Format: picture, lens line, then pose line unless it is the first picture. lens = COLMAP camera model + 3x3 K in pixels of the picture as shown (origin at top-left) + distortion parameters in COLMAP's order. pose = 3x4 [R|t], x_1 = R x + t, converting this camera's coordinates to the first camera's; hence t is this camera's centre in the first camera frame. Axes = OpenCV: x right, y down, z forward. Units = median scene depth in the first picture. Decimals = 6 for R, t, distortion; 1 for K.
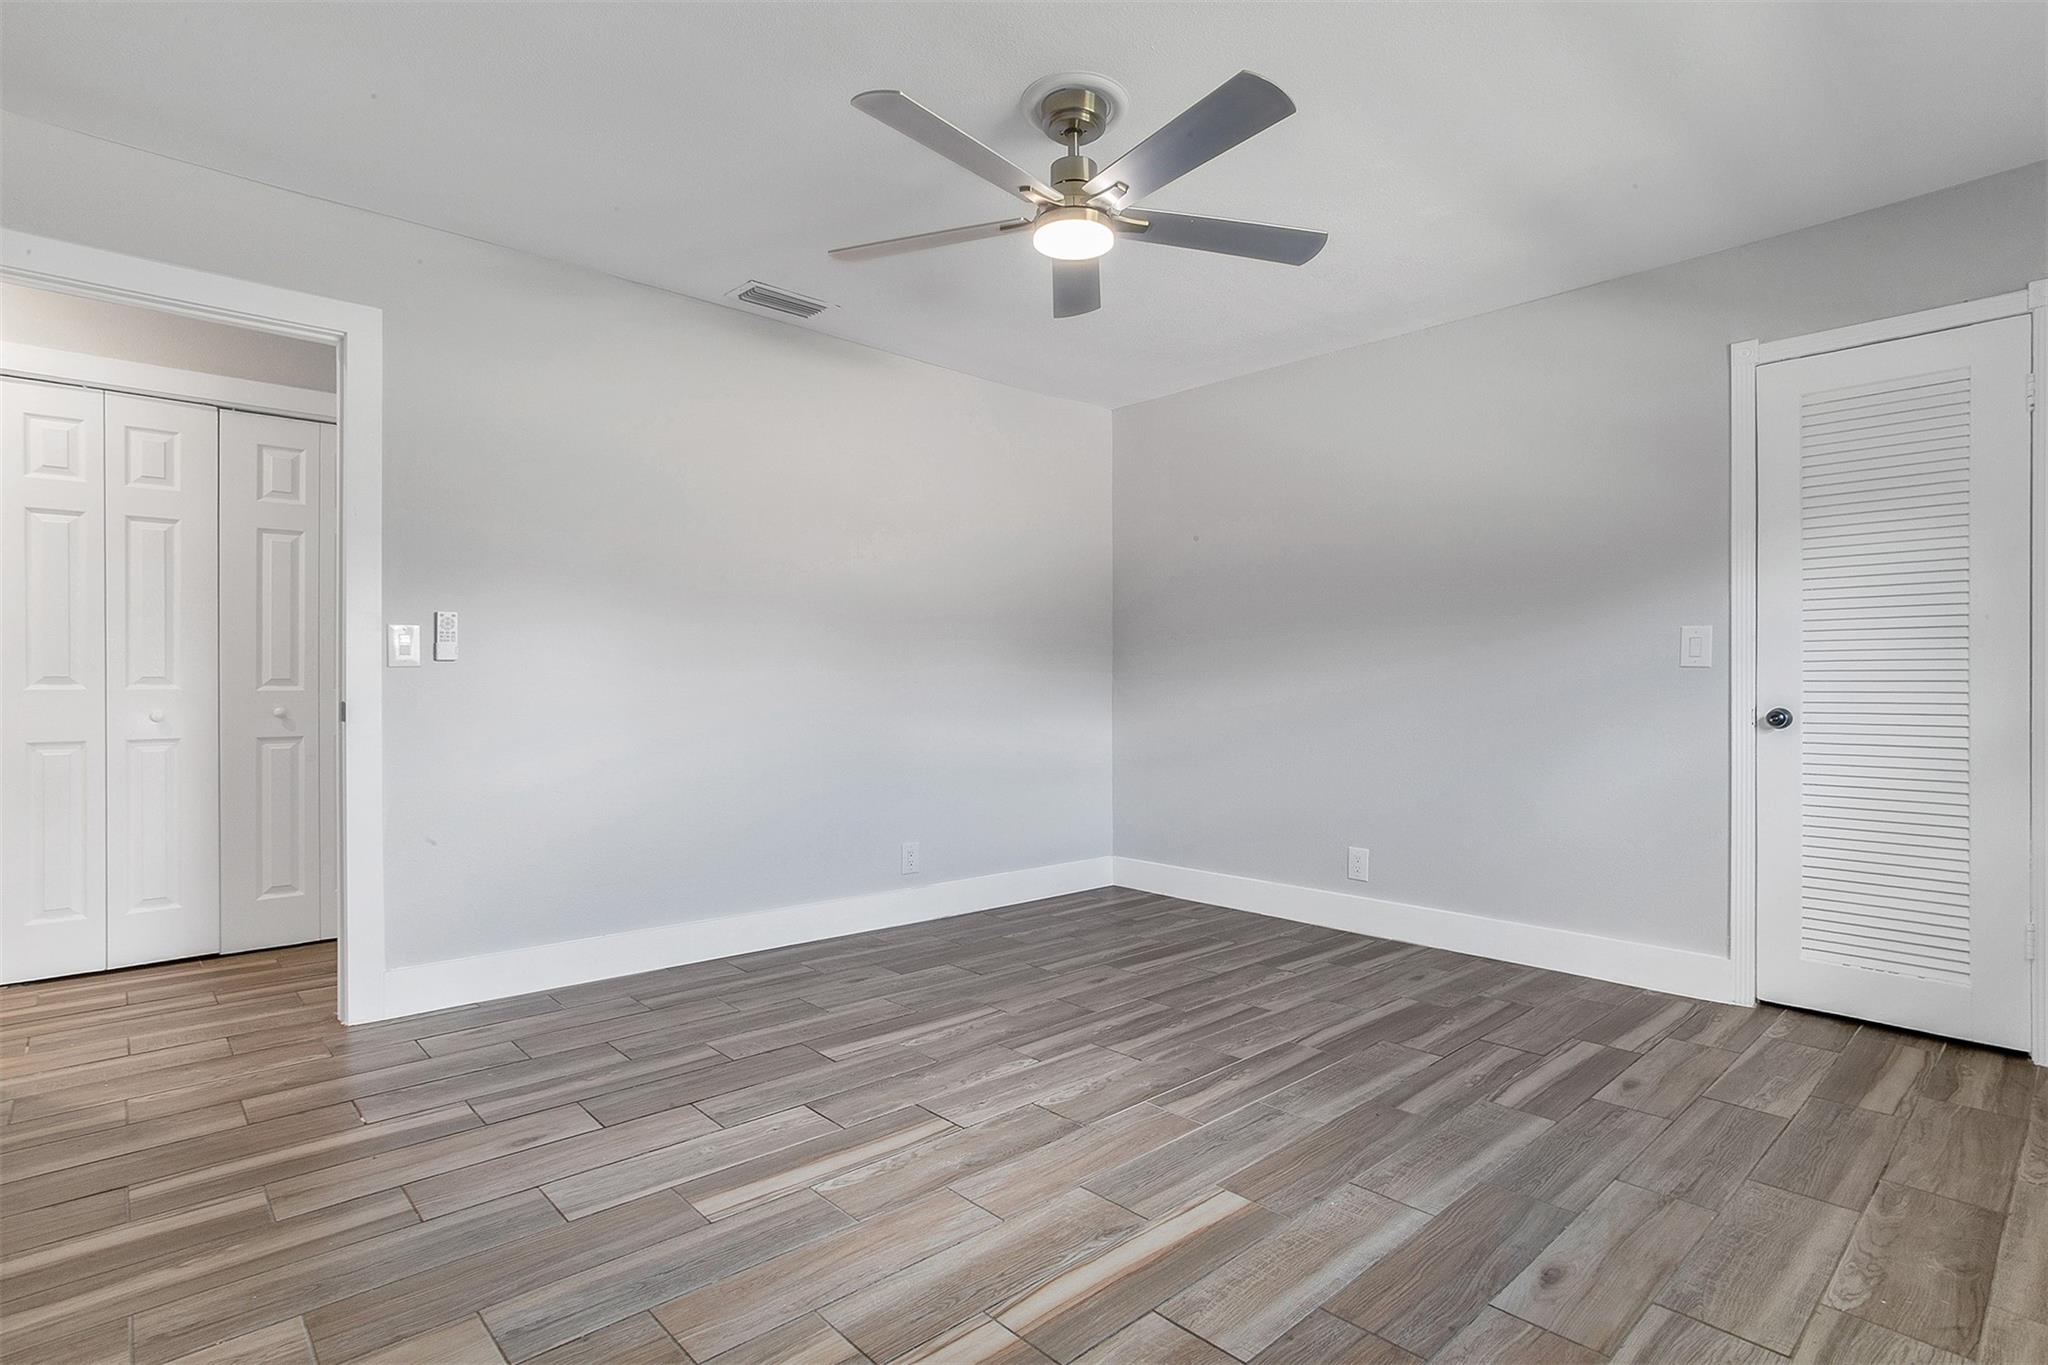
lens RADIAL K [[1048.5, 0, 1018.1], [0, 1048.5, 674.6], [0, 0, 1]] dist [-0.051688, 0.032102]
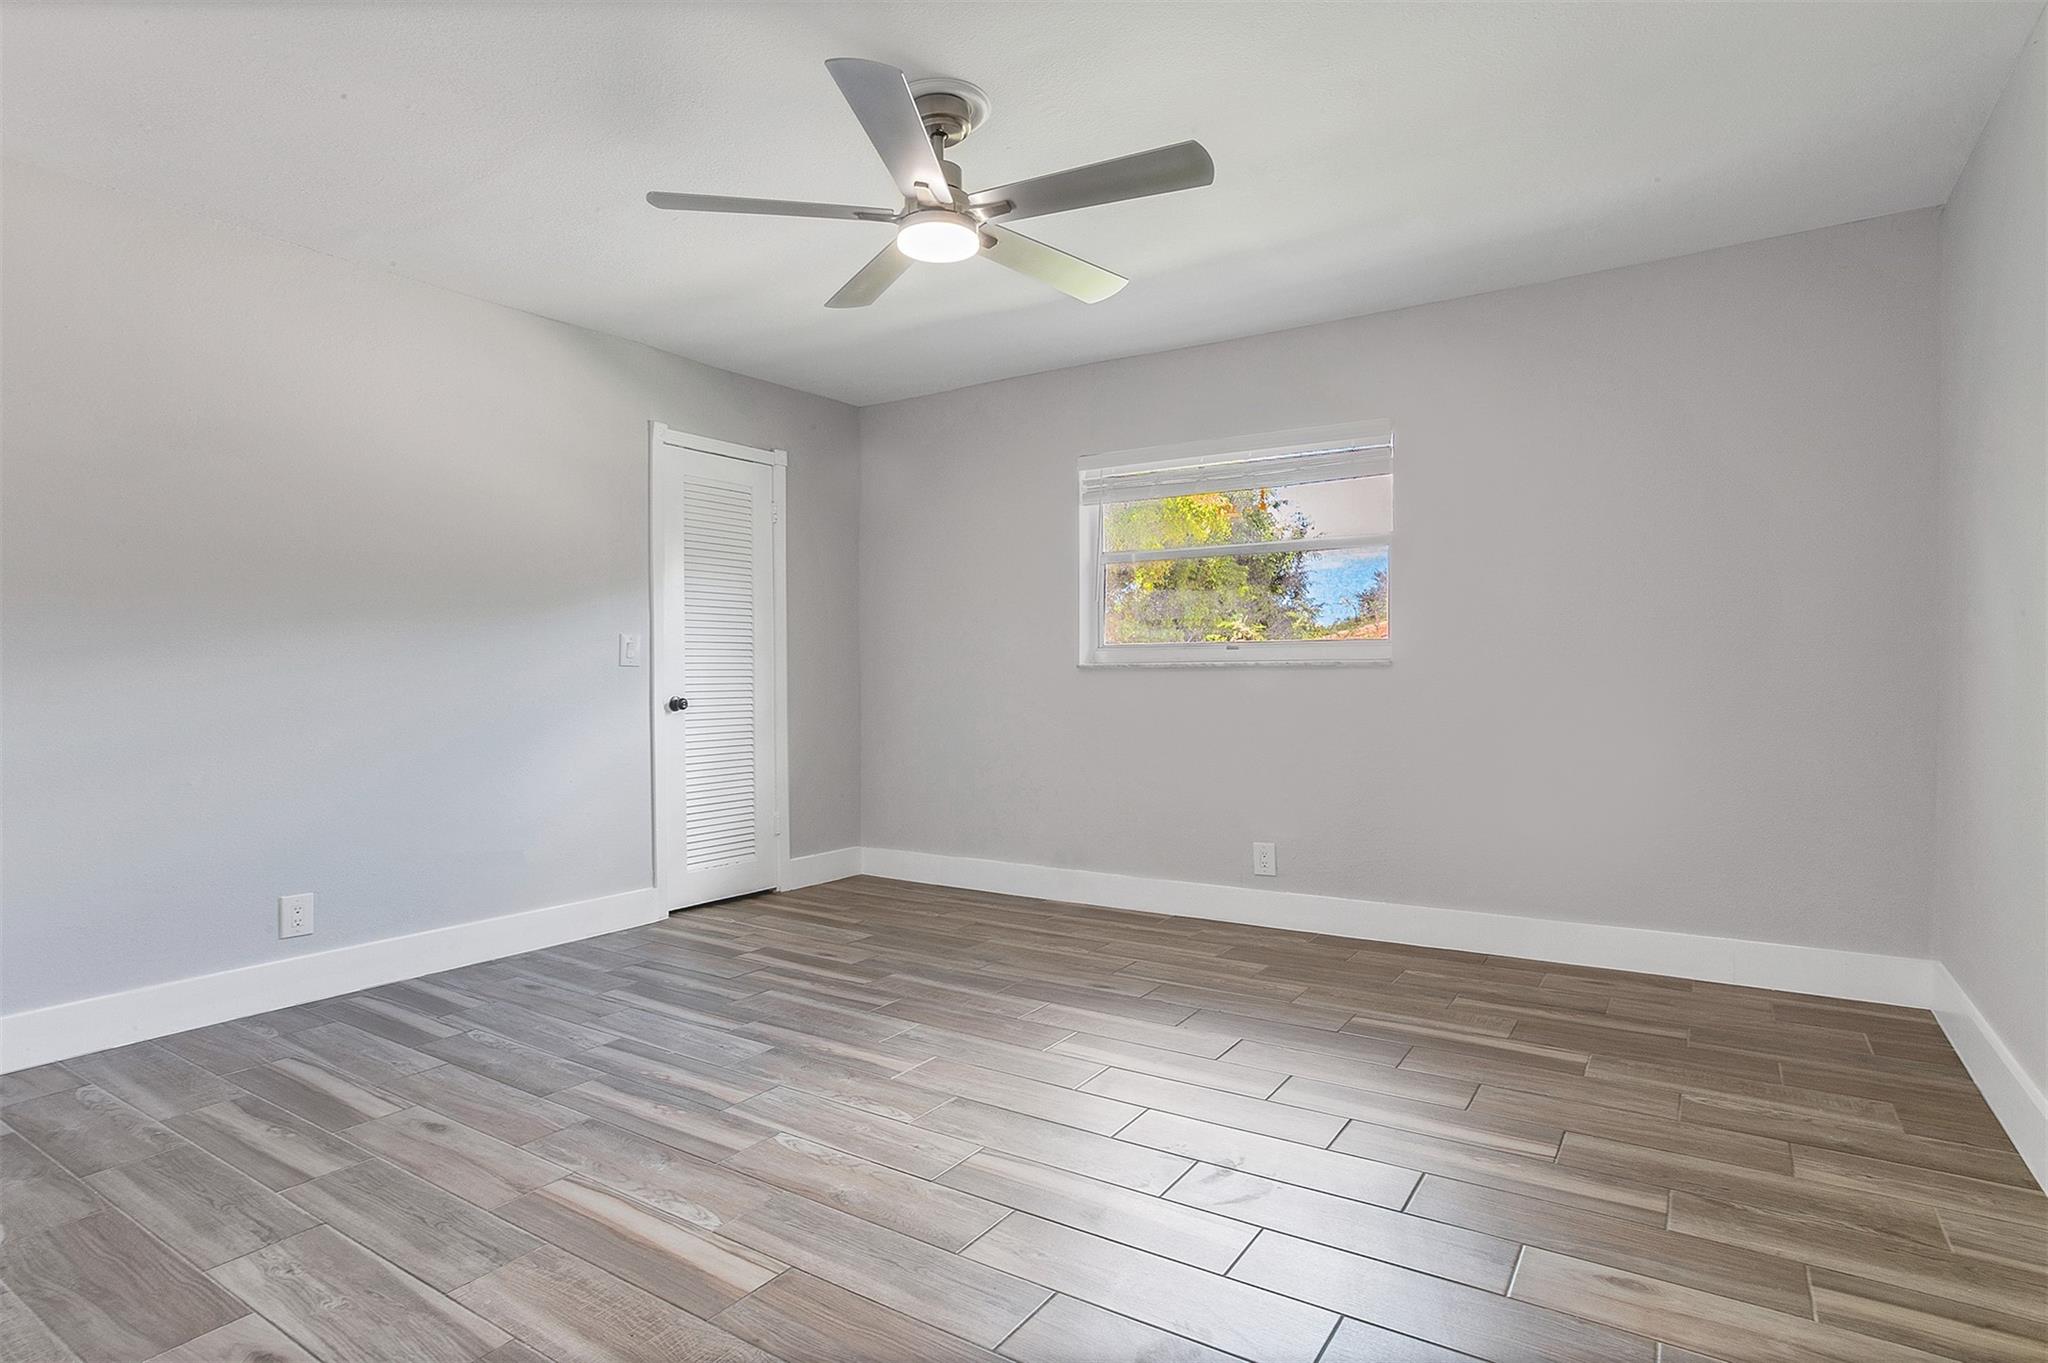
lens RADIAL K [[1048.5, 0, 1018.1], [0, 1048.5, 673.6], [0, 0, 1]] dist [-0.051688, 0.032102]
pose [[-0.246790, 0.001508, 0.969068, -0.758727], [-0.002695, 0.999994, -0.002242, 0.004048], [-0.969065, -0.003165, -0.246785, 0.931992]]
